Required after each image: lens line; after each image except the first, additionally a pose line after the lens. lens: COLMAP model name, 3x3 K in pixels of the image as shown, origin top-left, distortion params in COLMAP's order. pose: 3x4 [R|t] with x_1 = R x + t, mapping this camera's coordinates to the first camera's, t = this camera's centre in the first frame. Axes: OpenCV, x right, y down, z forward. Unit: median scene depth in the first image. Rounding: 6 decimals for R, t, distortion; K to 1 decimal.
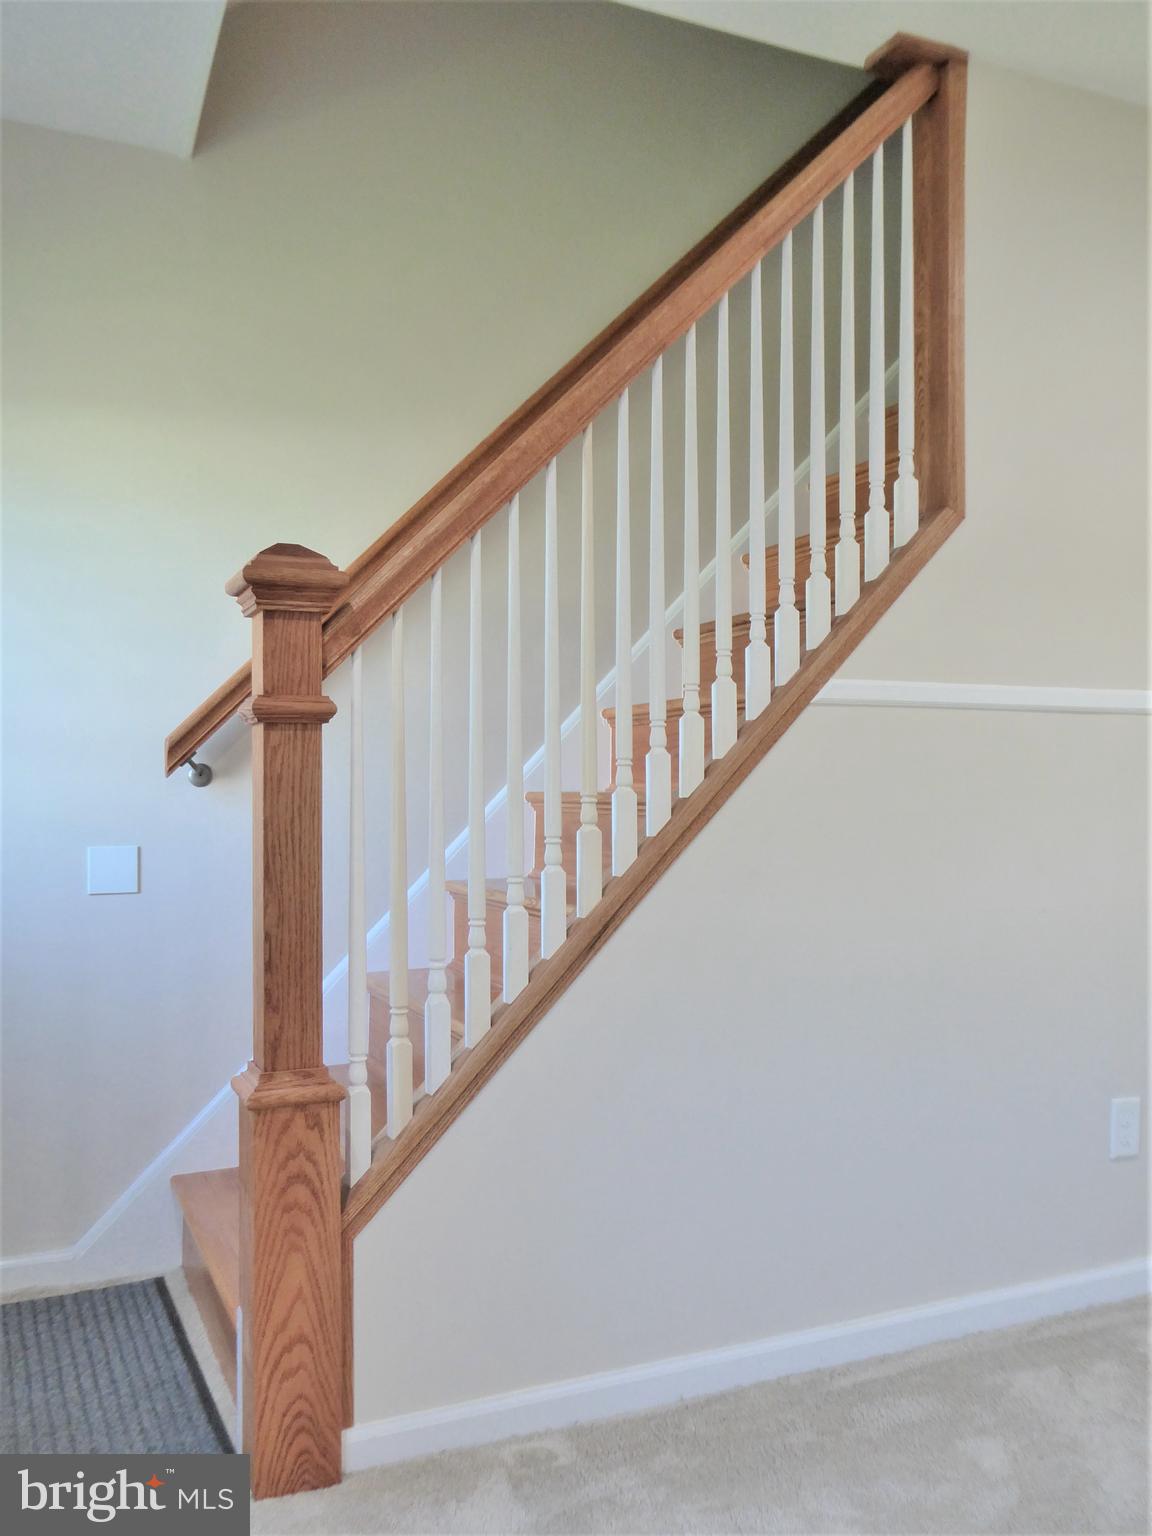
lens RADIAL K [[1322.2, 0, 589.4], [0, 1322.2, 786.5], [0, 0, 1]] dist [-0.010301, 0.004990]
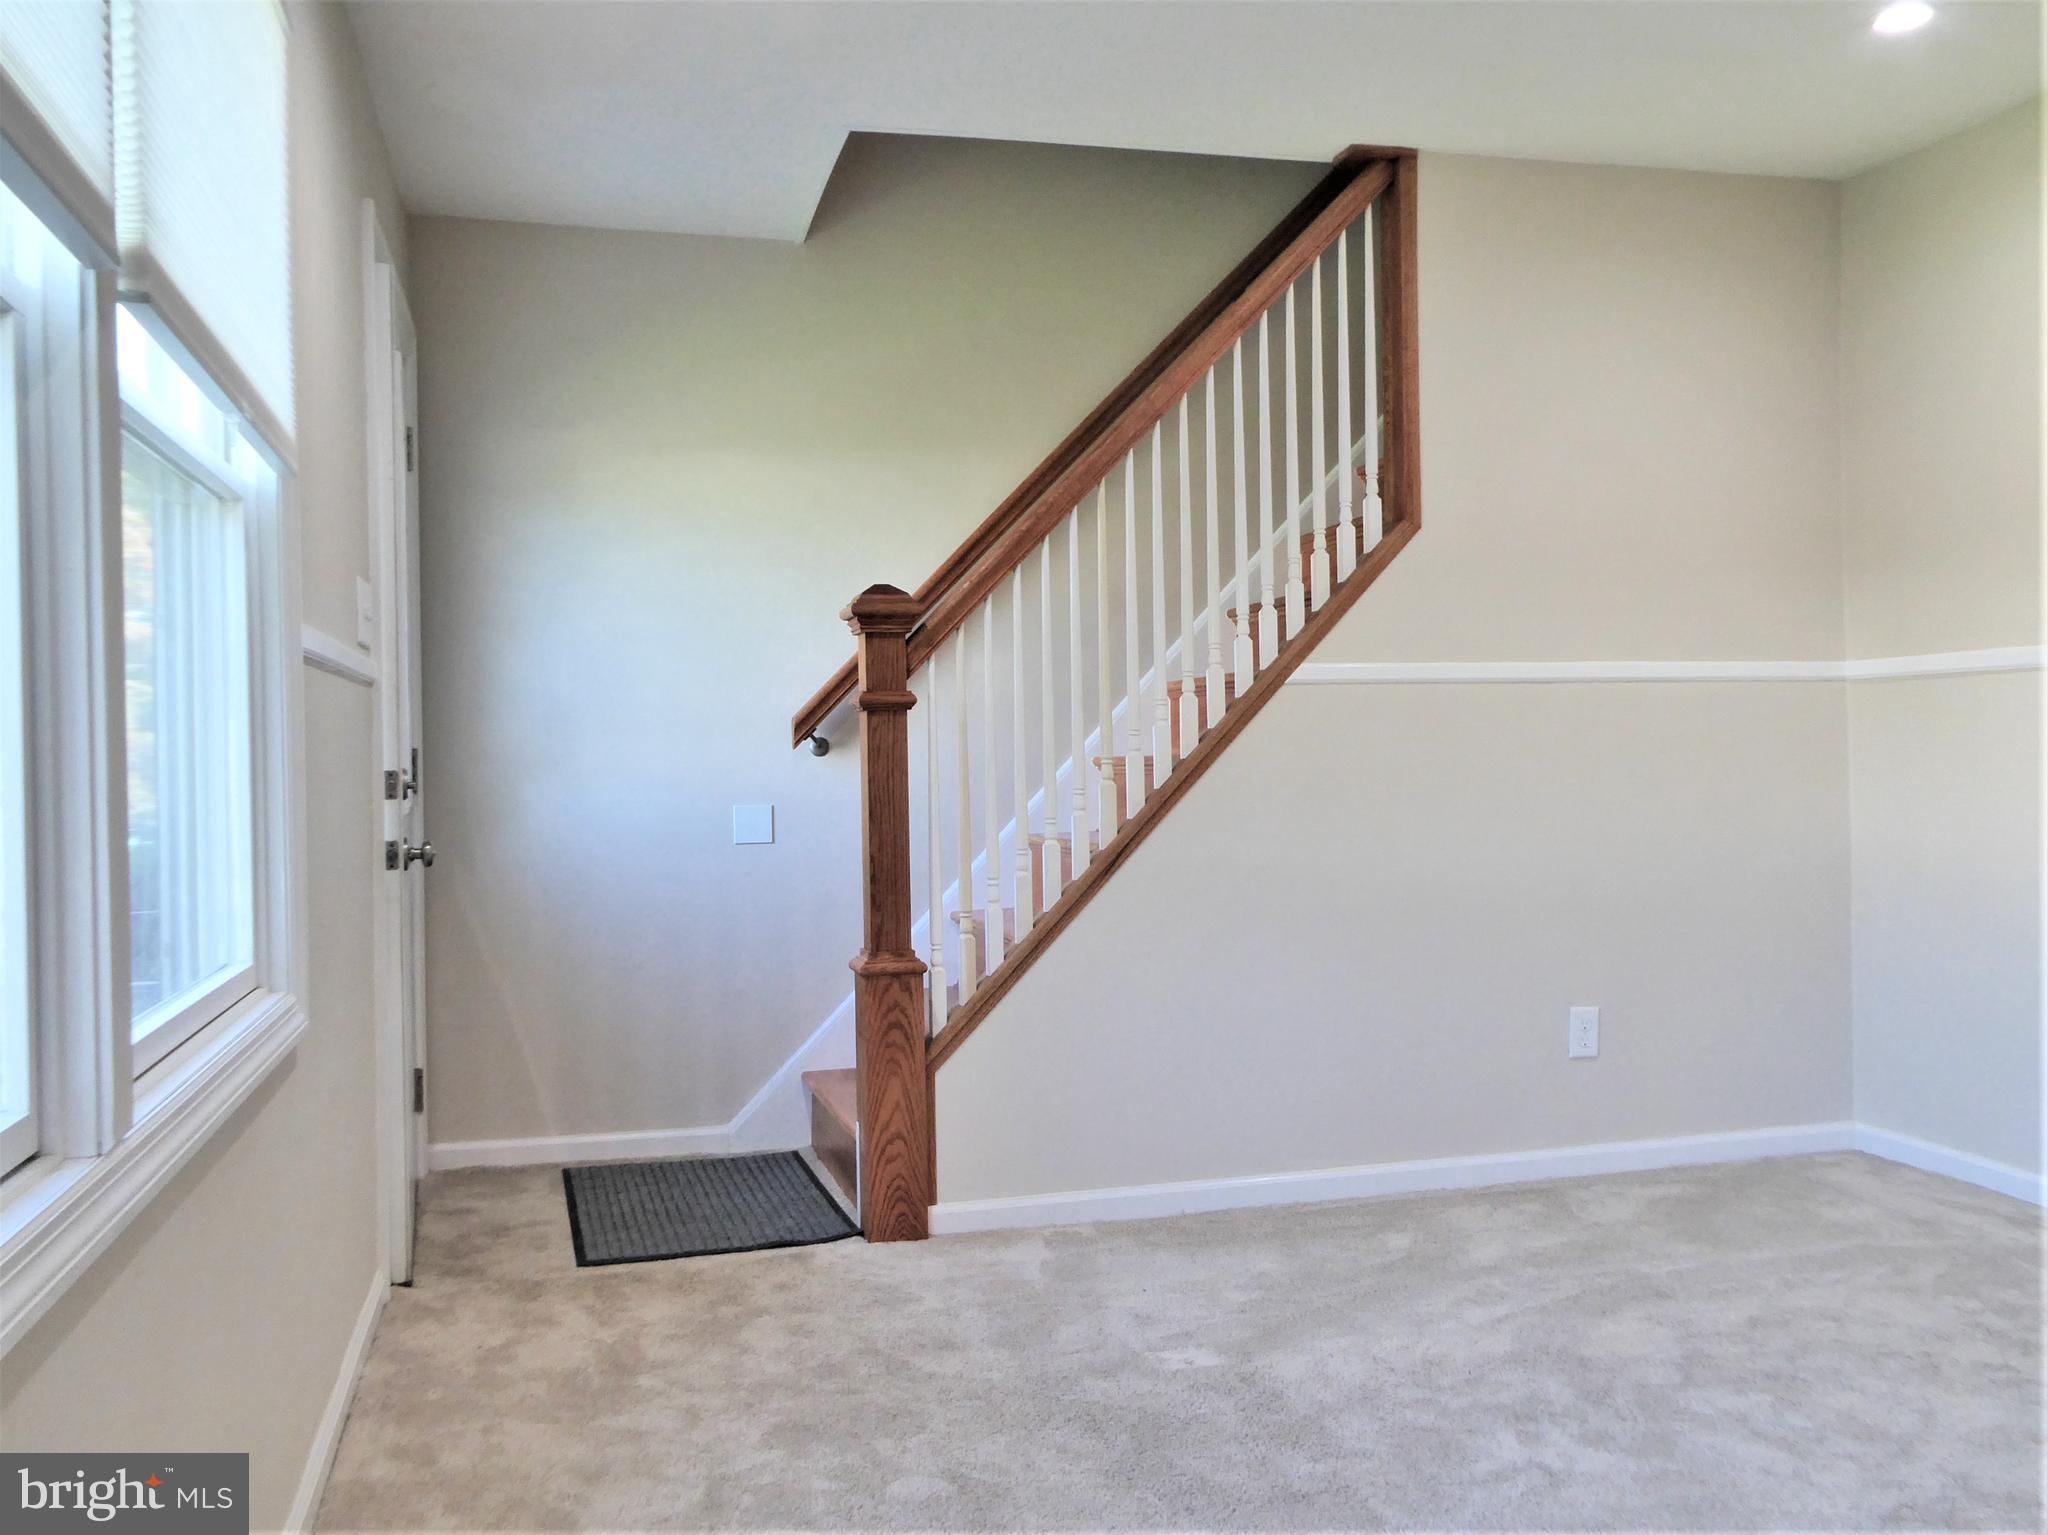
lens RADIAL K [[1762.9, 0, 1024.0], [0, 1762.9, 767.5], [0, 0, 1]] dist [-0.010301, 0.004990]
pose [[0.986875, -0.014943, -0.160796, 0.211397], [0.016293, 0.999842, 0.007077, 0.002521], [0.160665, -0.009604, 0.986962, -0.797636]]
